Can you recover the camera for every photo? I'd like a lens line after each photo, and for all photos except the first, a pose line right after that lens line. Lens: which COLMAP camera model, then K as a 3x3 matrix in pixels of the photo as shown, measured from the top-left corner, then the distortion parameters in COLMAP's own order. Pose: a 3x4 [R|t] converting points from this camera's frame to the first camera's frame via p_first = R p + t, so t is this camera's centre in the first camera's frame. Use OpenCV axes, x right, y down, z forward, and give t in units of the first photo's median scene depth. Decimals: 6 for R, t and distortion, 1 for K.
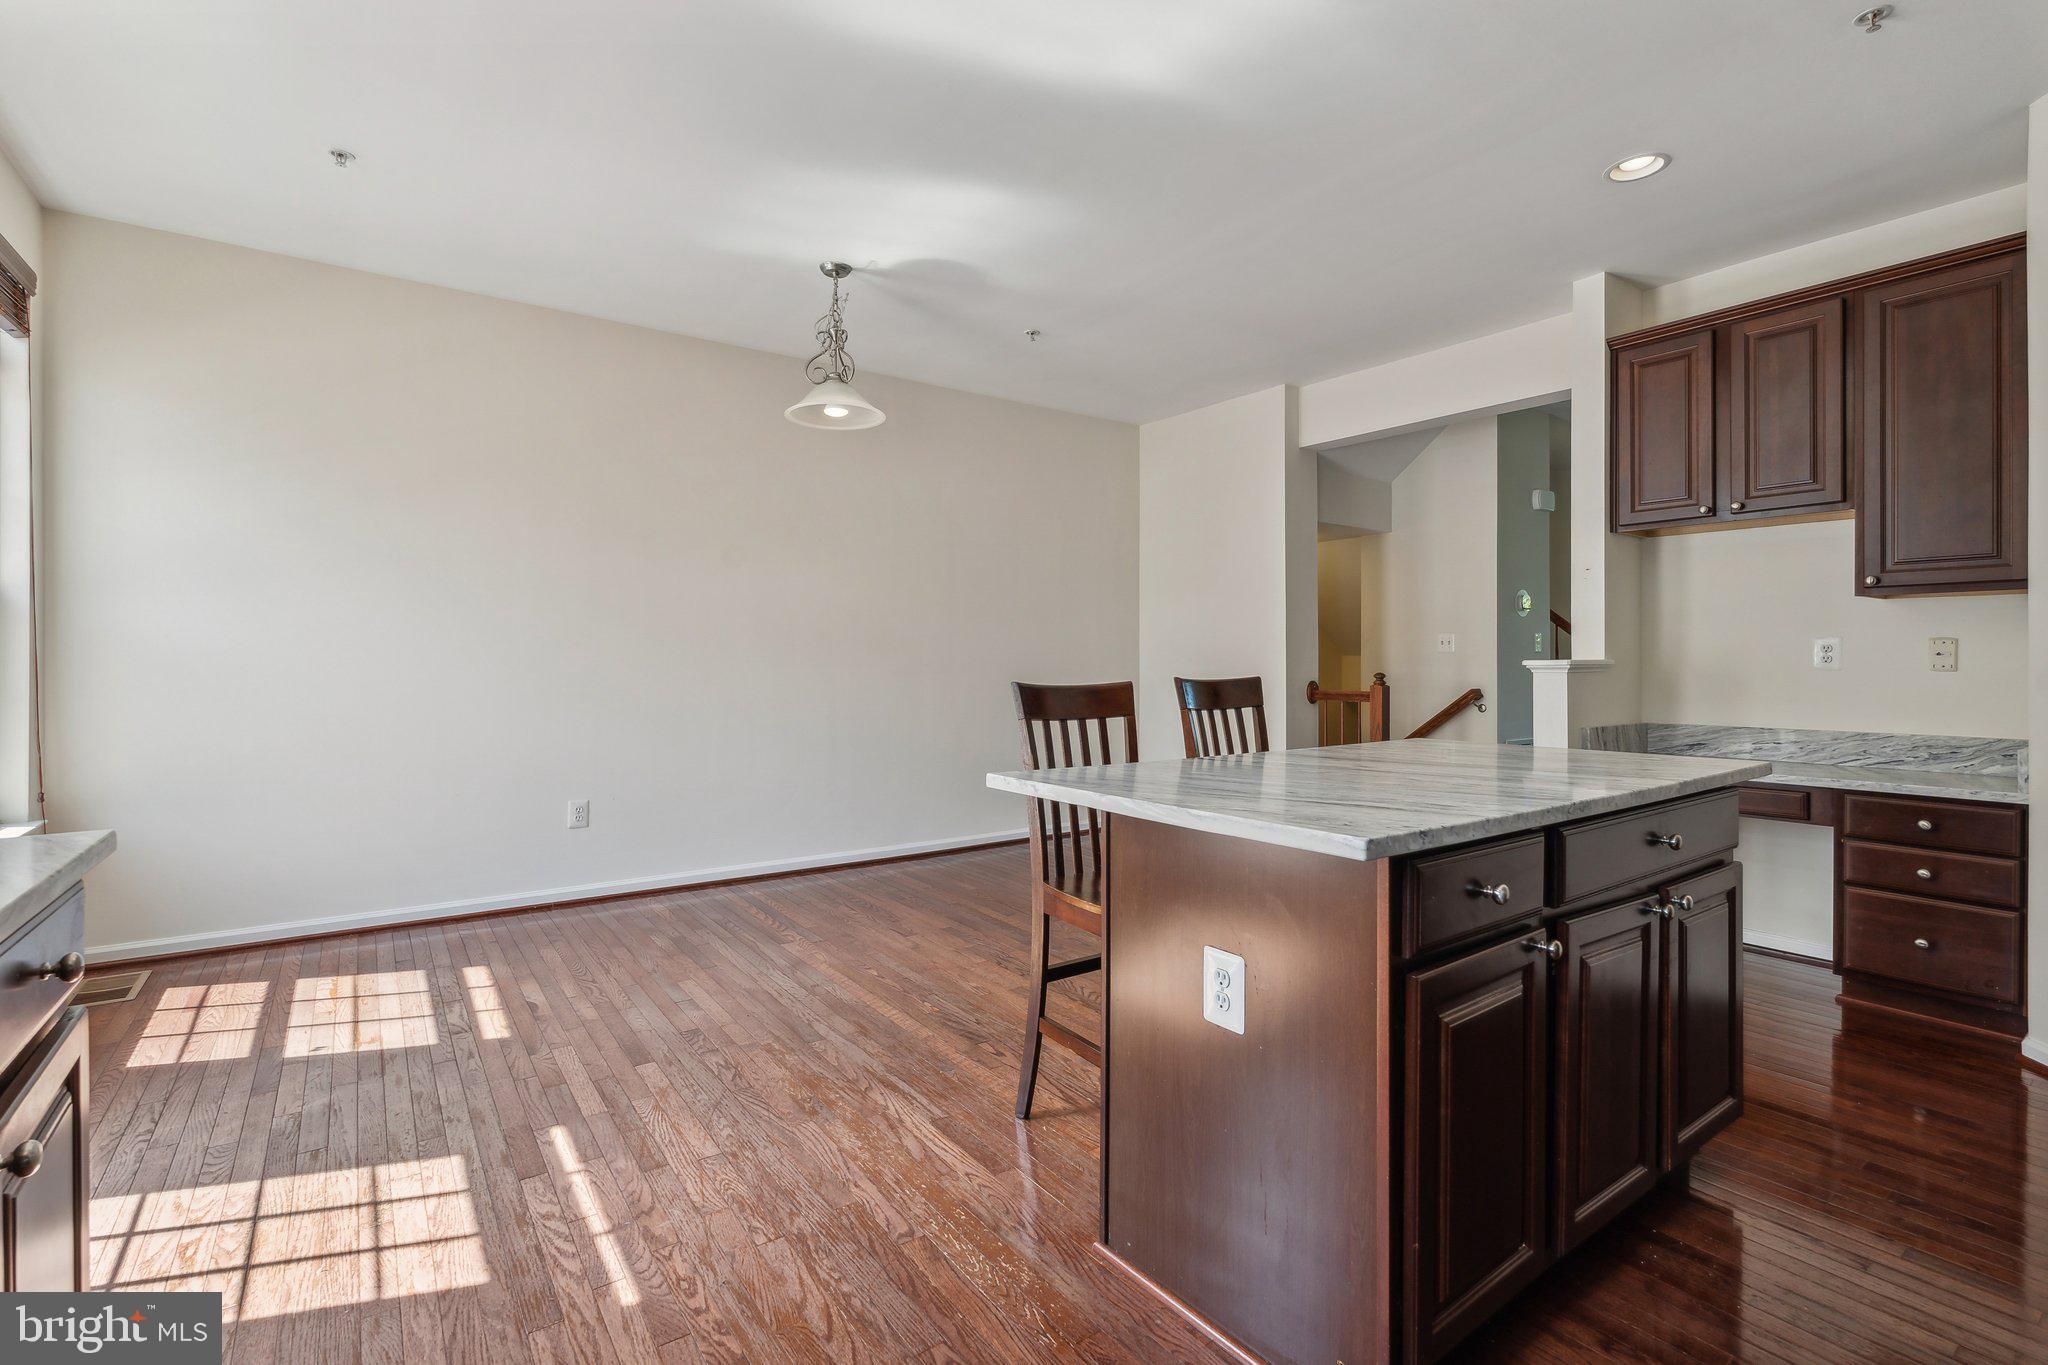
lens RADIAL K [[927.9, 0, 1019.8], [0, 927.9, 674.5], [0, 0, 1]] dist [-0.000209, -0.000497]
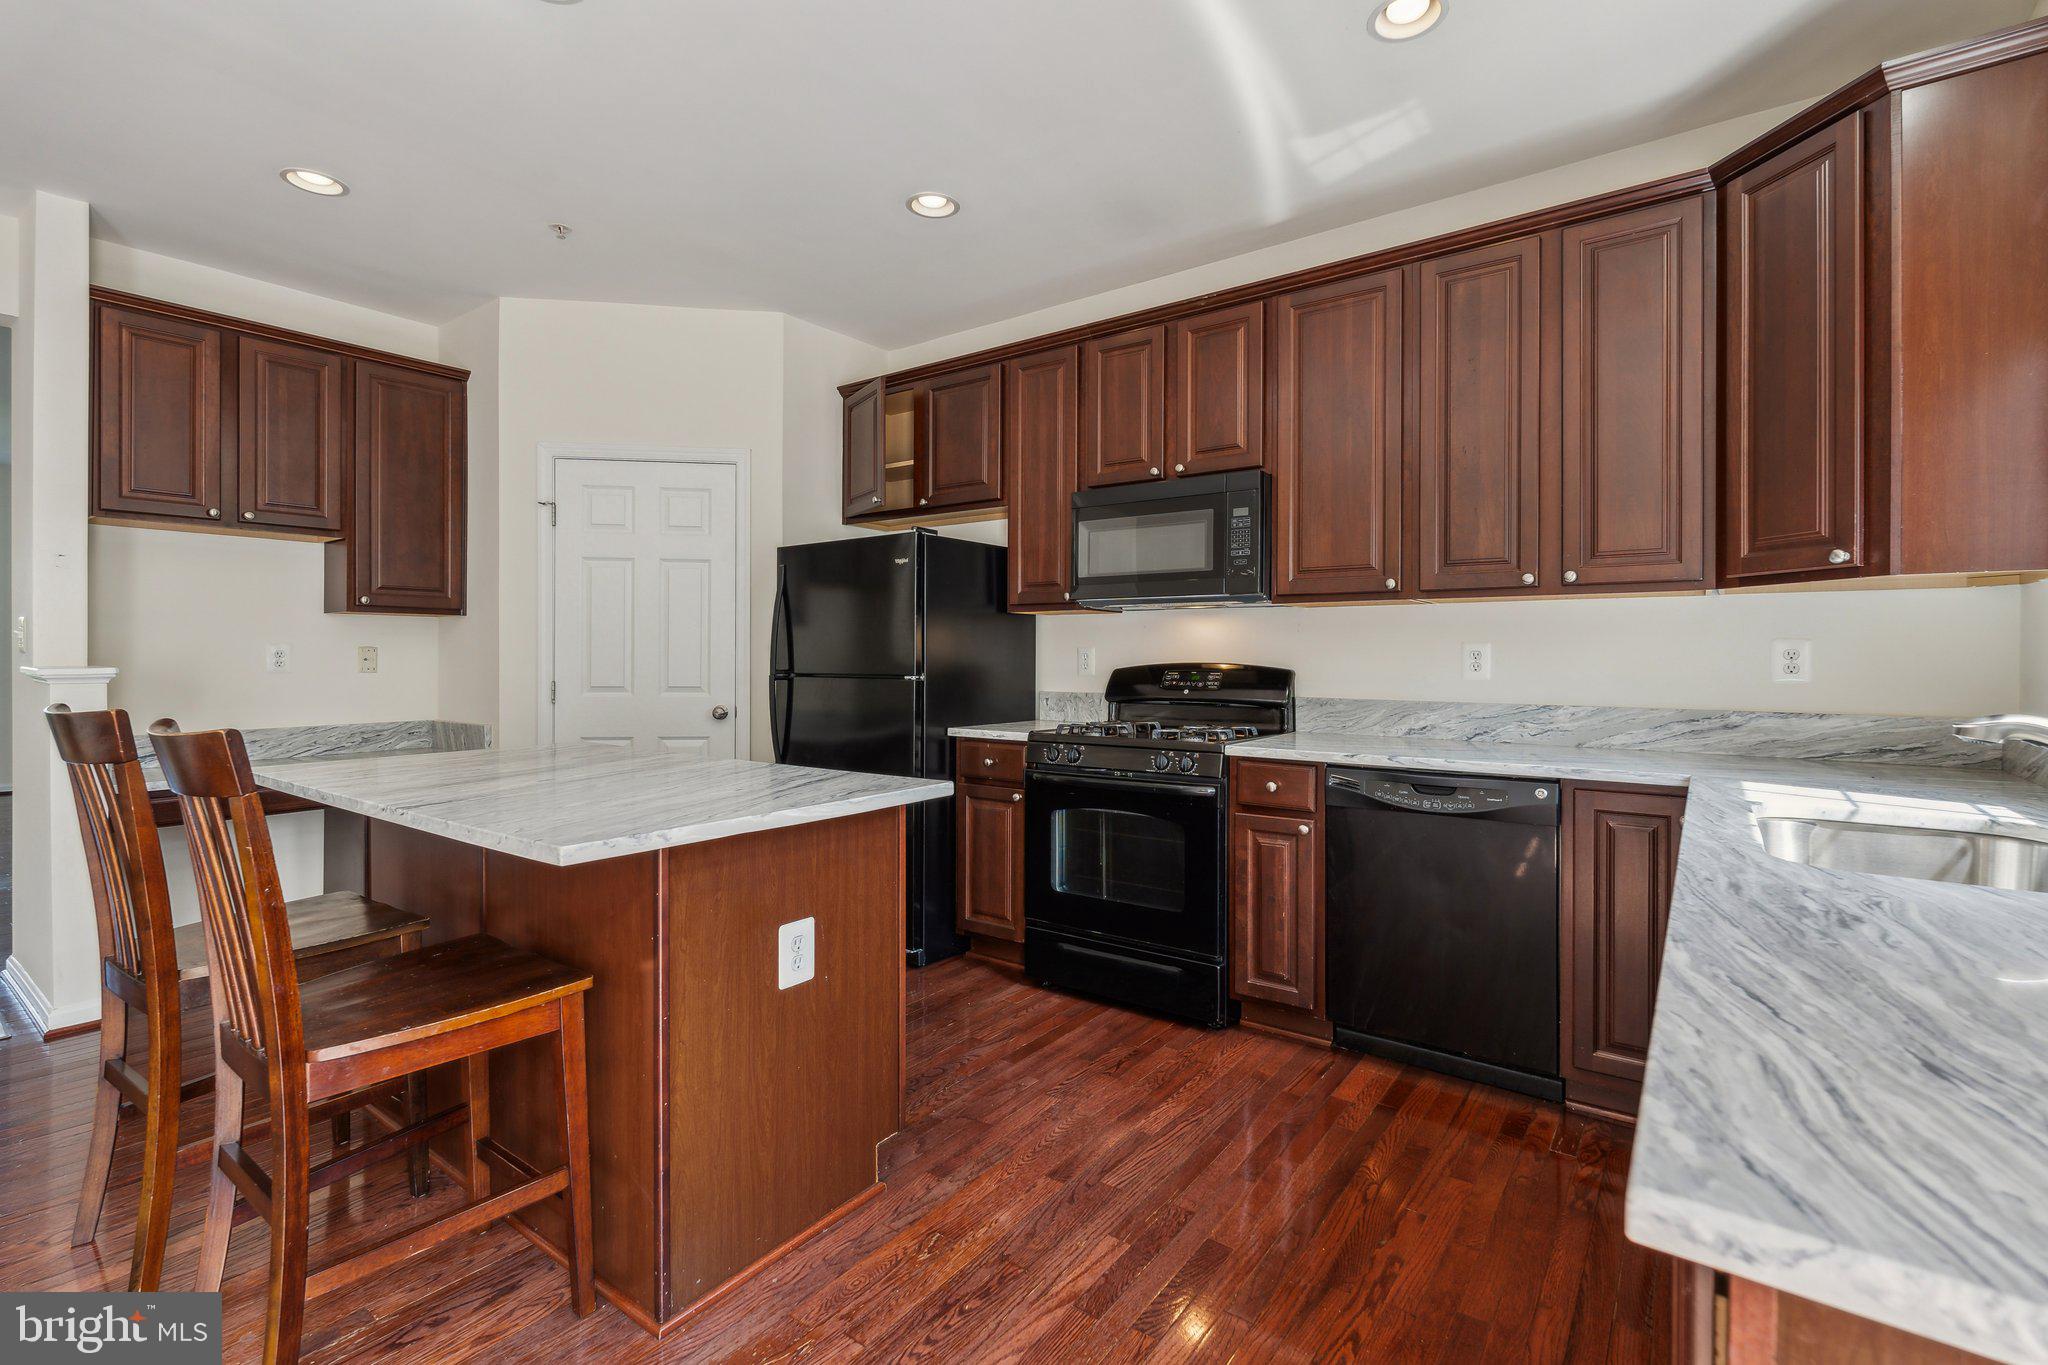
lens RADIAL K [[921.2, 0, 1029.2], [0, 921.2, 656.0], [0, 0, 1]] dist [-0.003239, 0.000114]
pose [[-0.309394, -0.001250, 0.950933, -0.688508], [0.006684, 0.999972, 0.003490, -0.035168], [-0.950910, 0.007436, -0.309377, 0.728149]]
